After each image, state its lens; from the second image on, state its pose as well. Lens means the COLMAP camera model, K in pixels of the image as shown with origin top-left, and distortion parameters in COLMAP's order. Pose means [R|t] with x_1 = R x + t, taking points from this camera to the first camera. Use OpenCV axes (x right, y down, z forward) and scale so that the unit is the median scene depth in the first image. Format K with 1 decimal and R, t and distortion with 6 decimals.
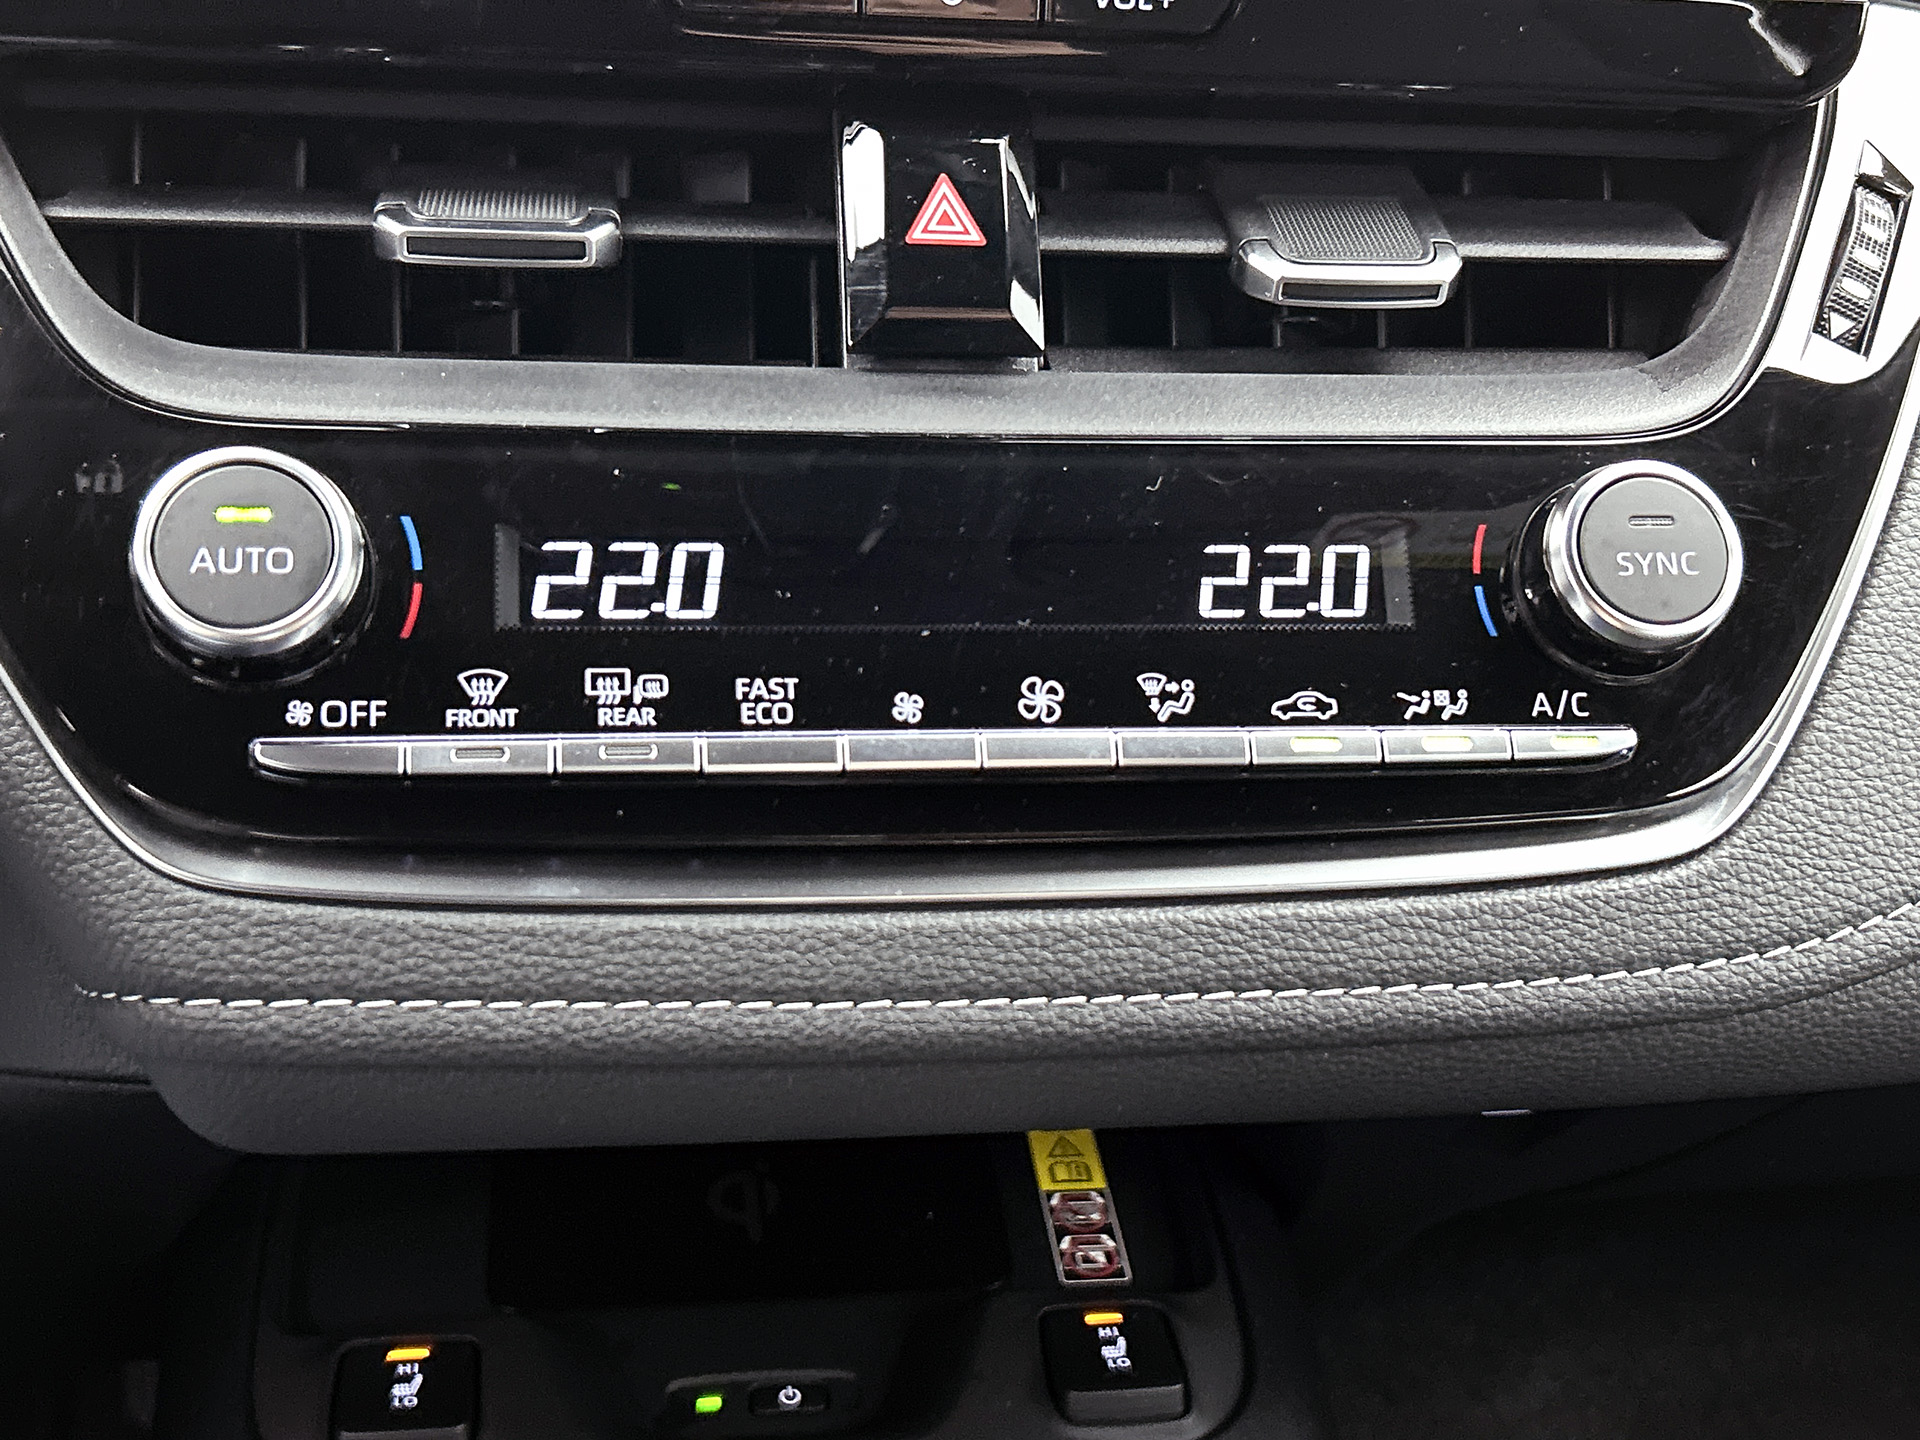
lens RADIAL K [[2263.5, 0, 957.7], [0, 2263.5, 714.5], [0, 0, 1]] dist [0.125257, 0.000000]
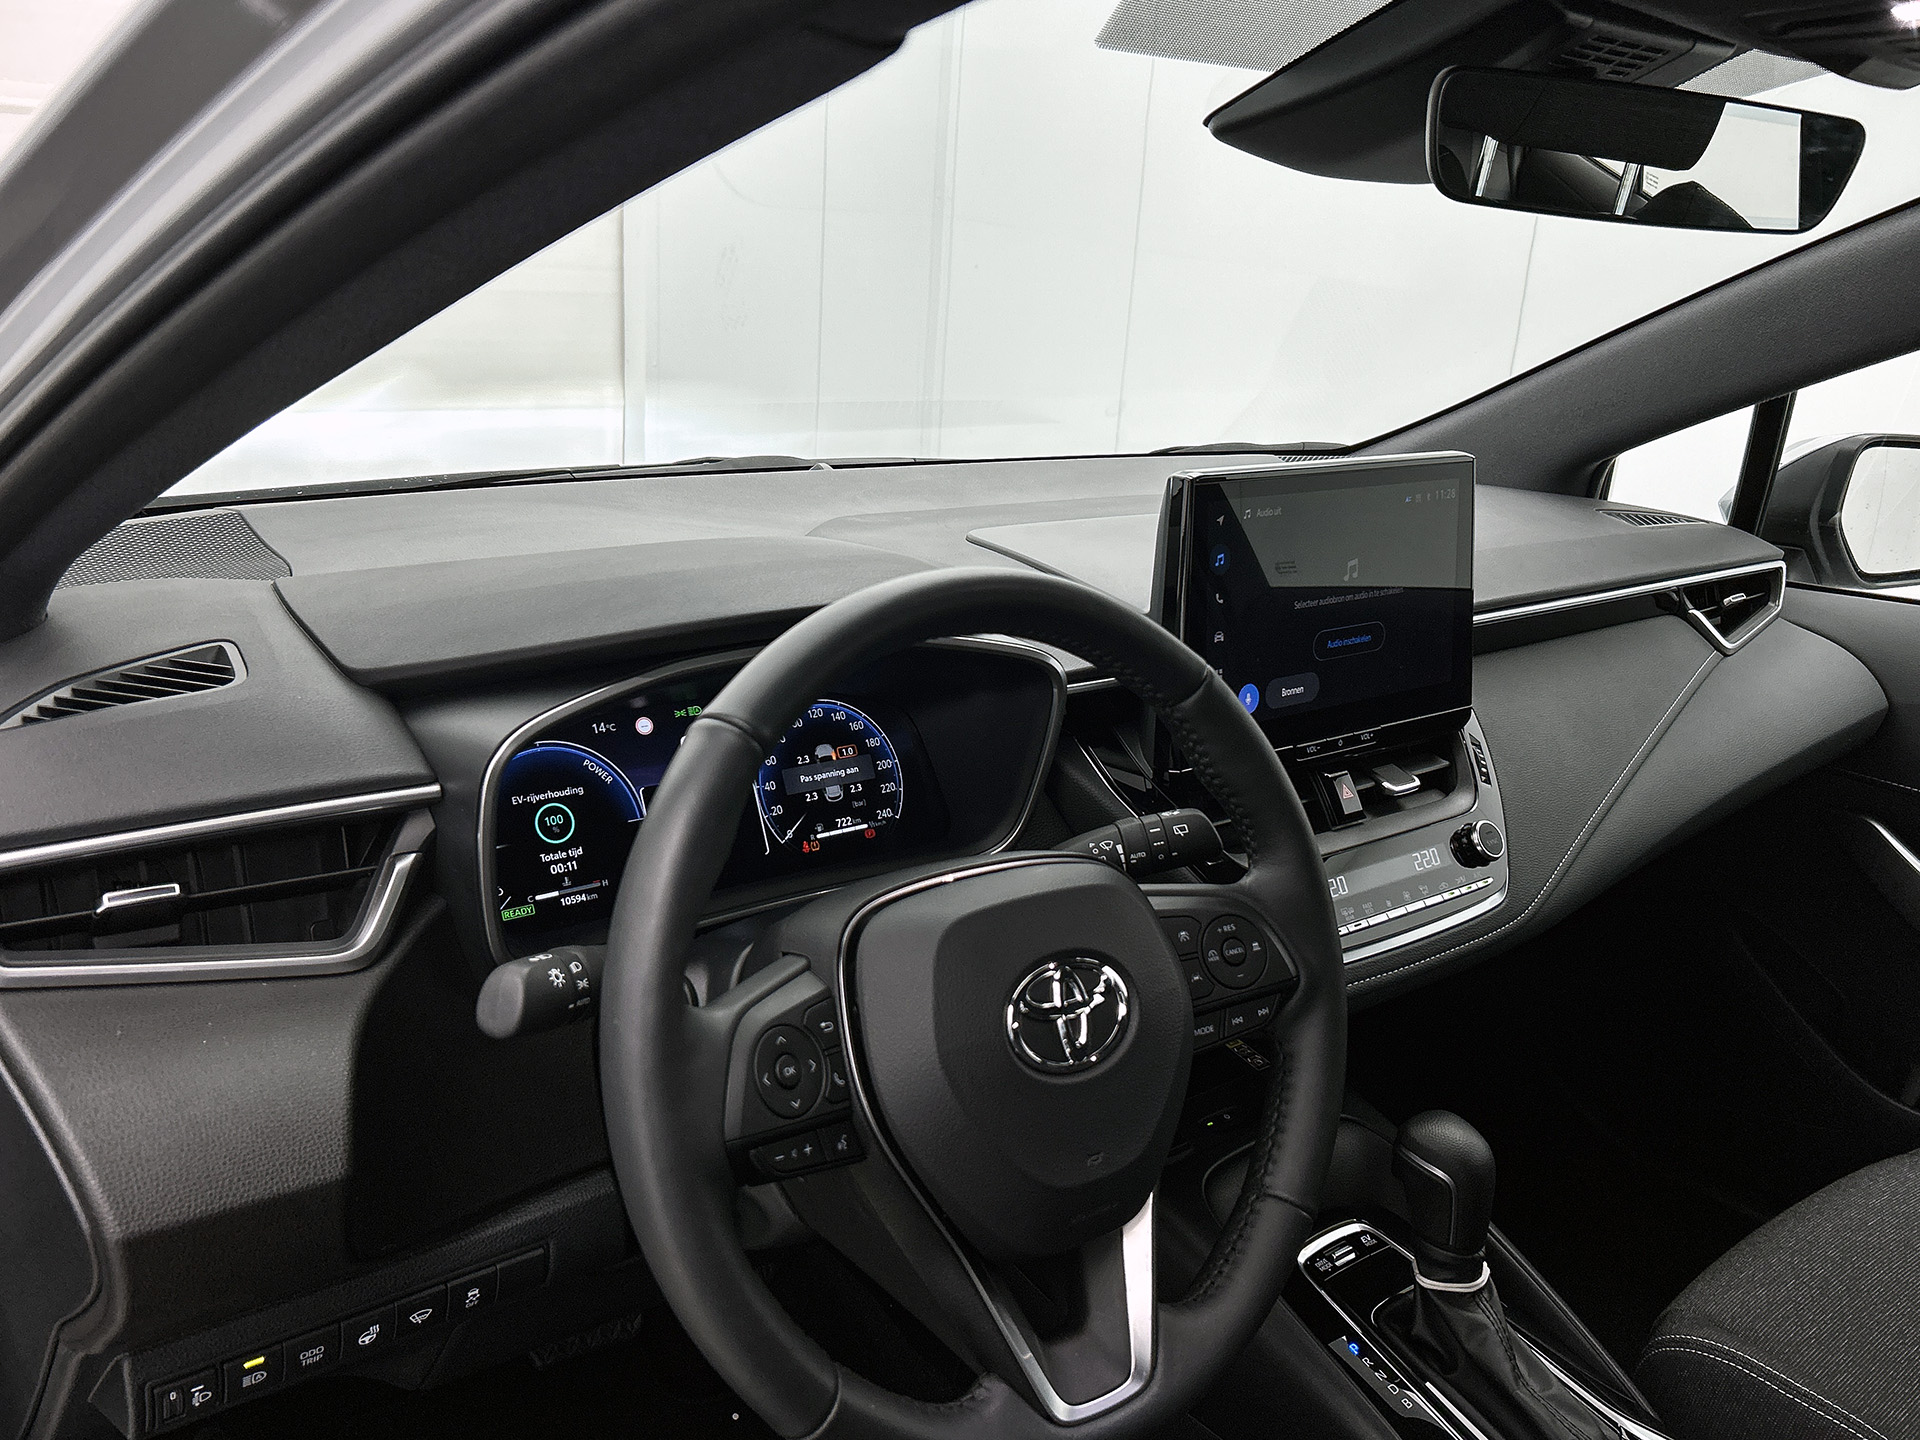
lens RADIAL K [[1595.2, 0, 962.4], [0, 1595.2, 719.2], [0, 0, 1]] dist [0.063024, -0.019476]
pose [[0.867680, -0.150739, 0.473718, -2.227244], [0.186605, 0.981998, -0.029316, -0.429399], [-0.460771, 0.113835, 0.880188, -1.485856]]
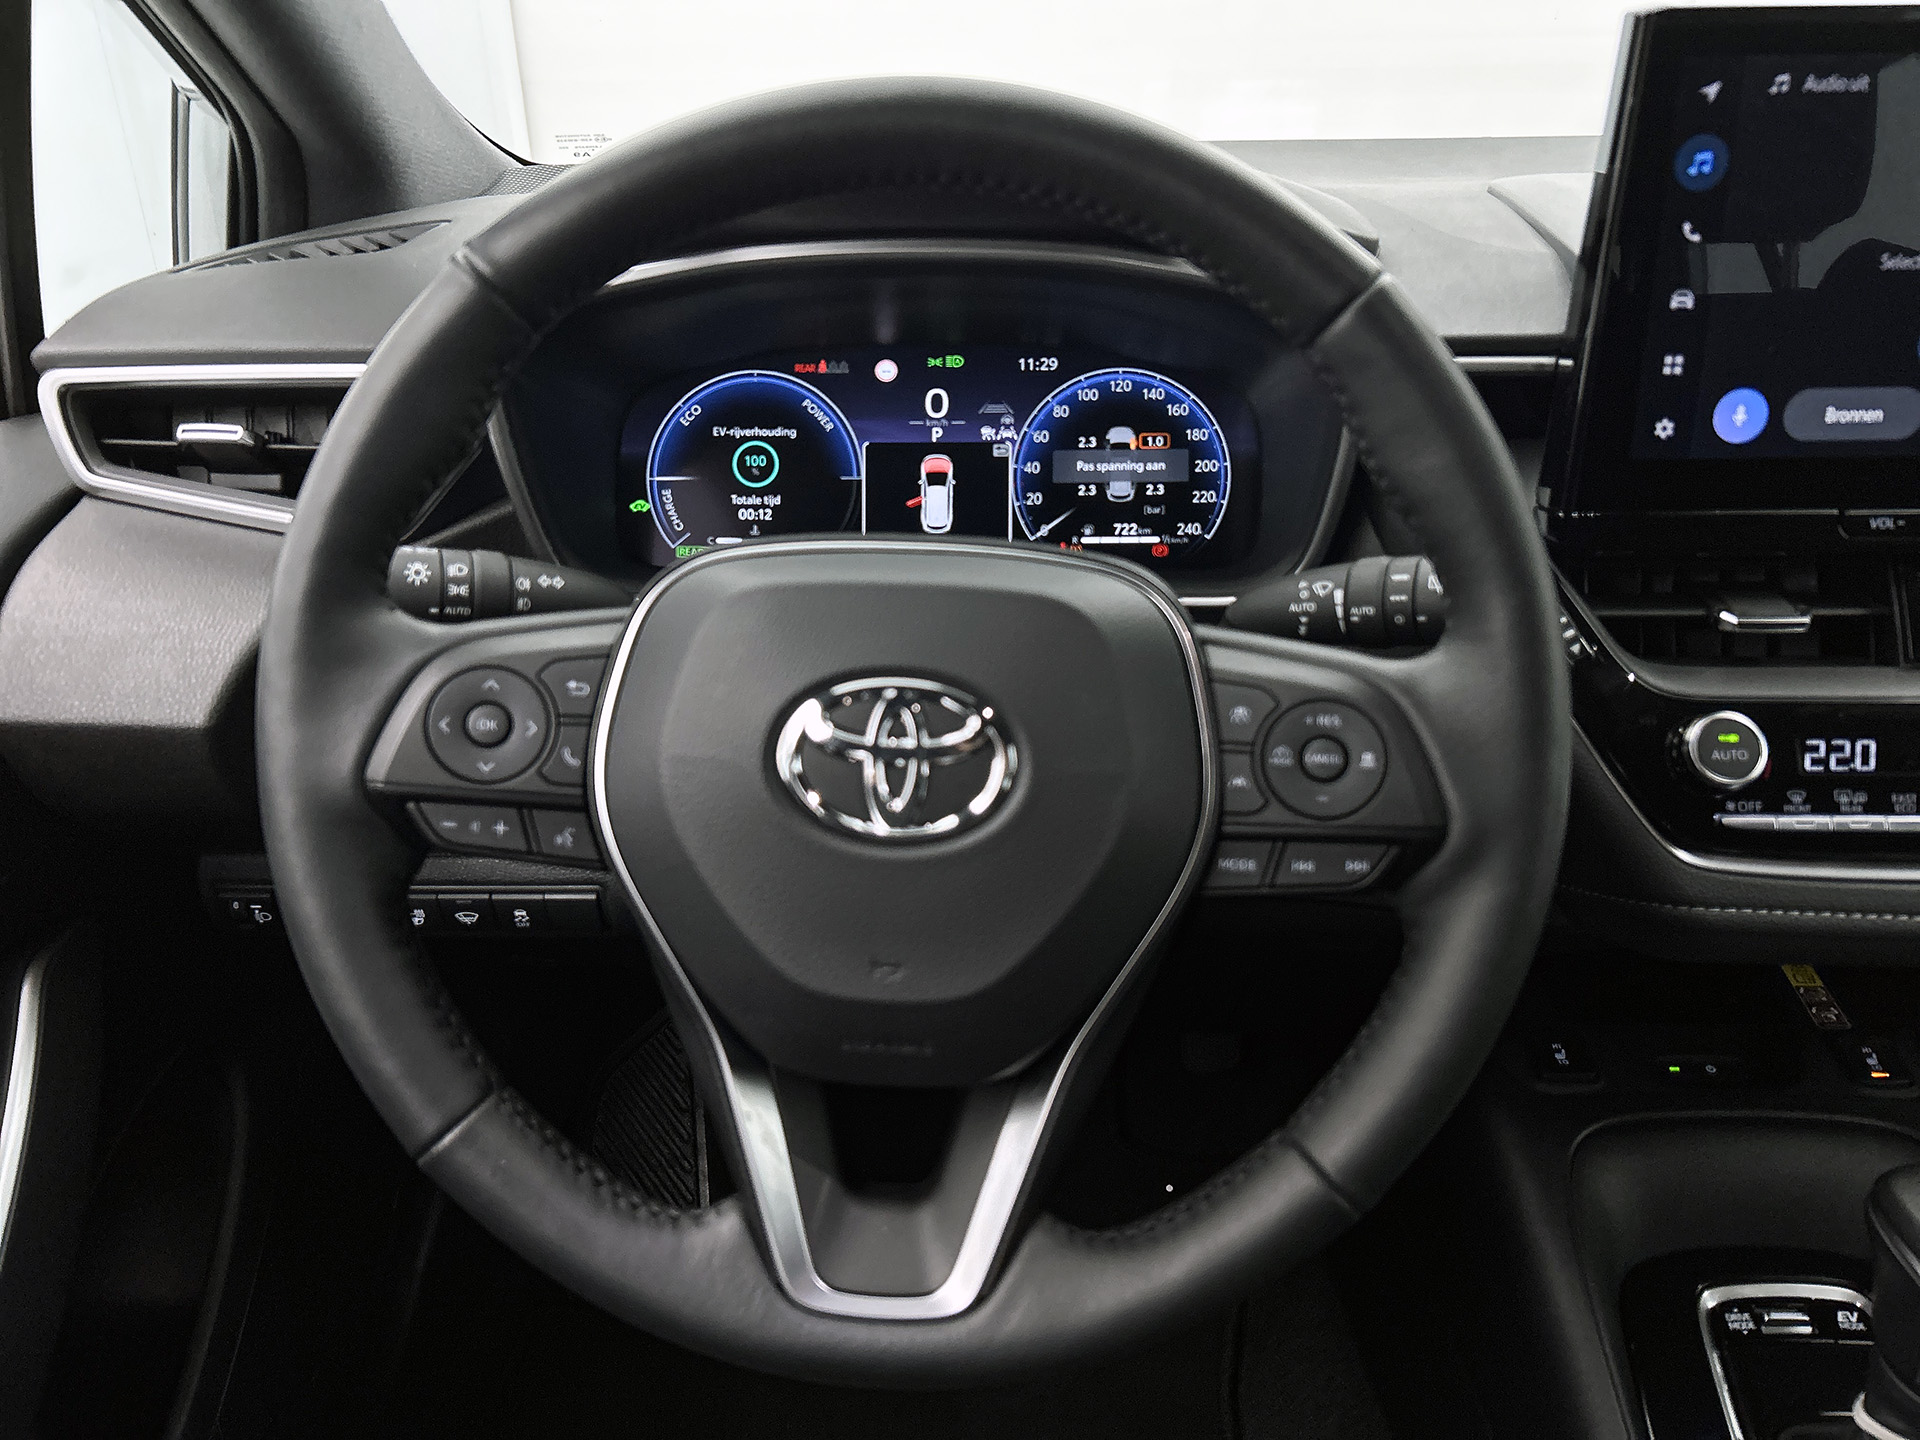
lens RADIAL K [[1448.0, 0, 966.6], [0, 1448.0, 732.8], [0, 0, 1]] dist [0.056698, -0.049197]
pose [[0.983702, 0.013215, -0.179318, -0.843617], [-0.005138, 0.998954, 0.045431, -0.158418], [0.179731, -0.043769, 0.982742, -0.876771]]
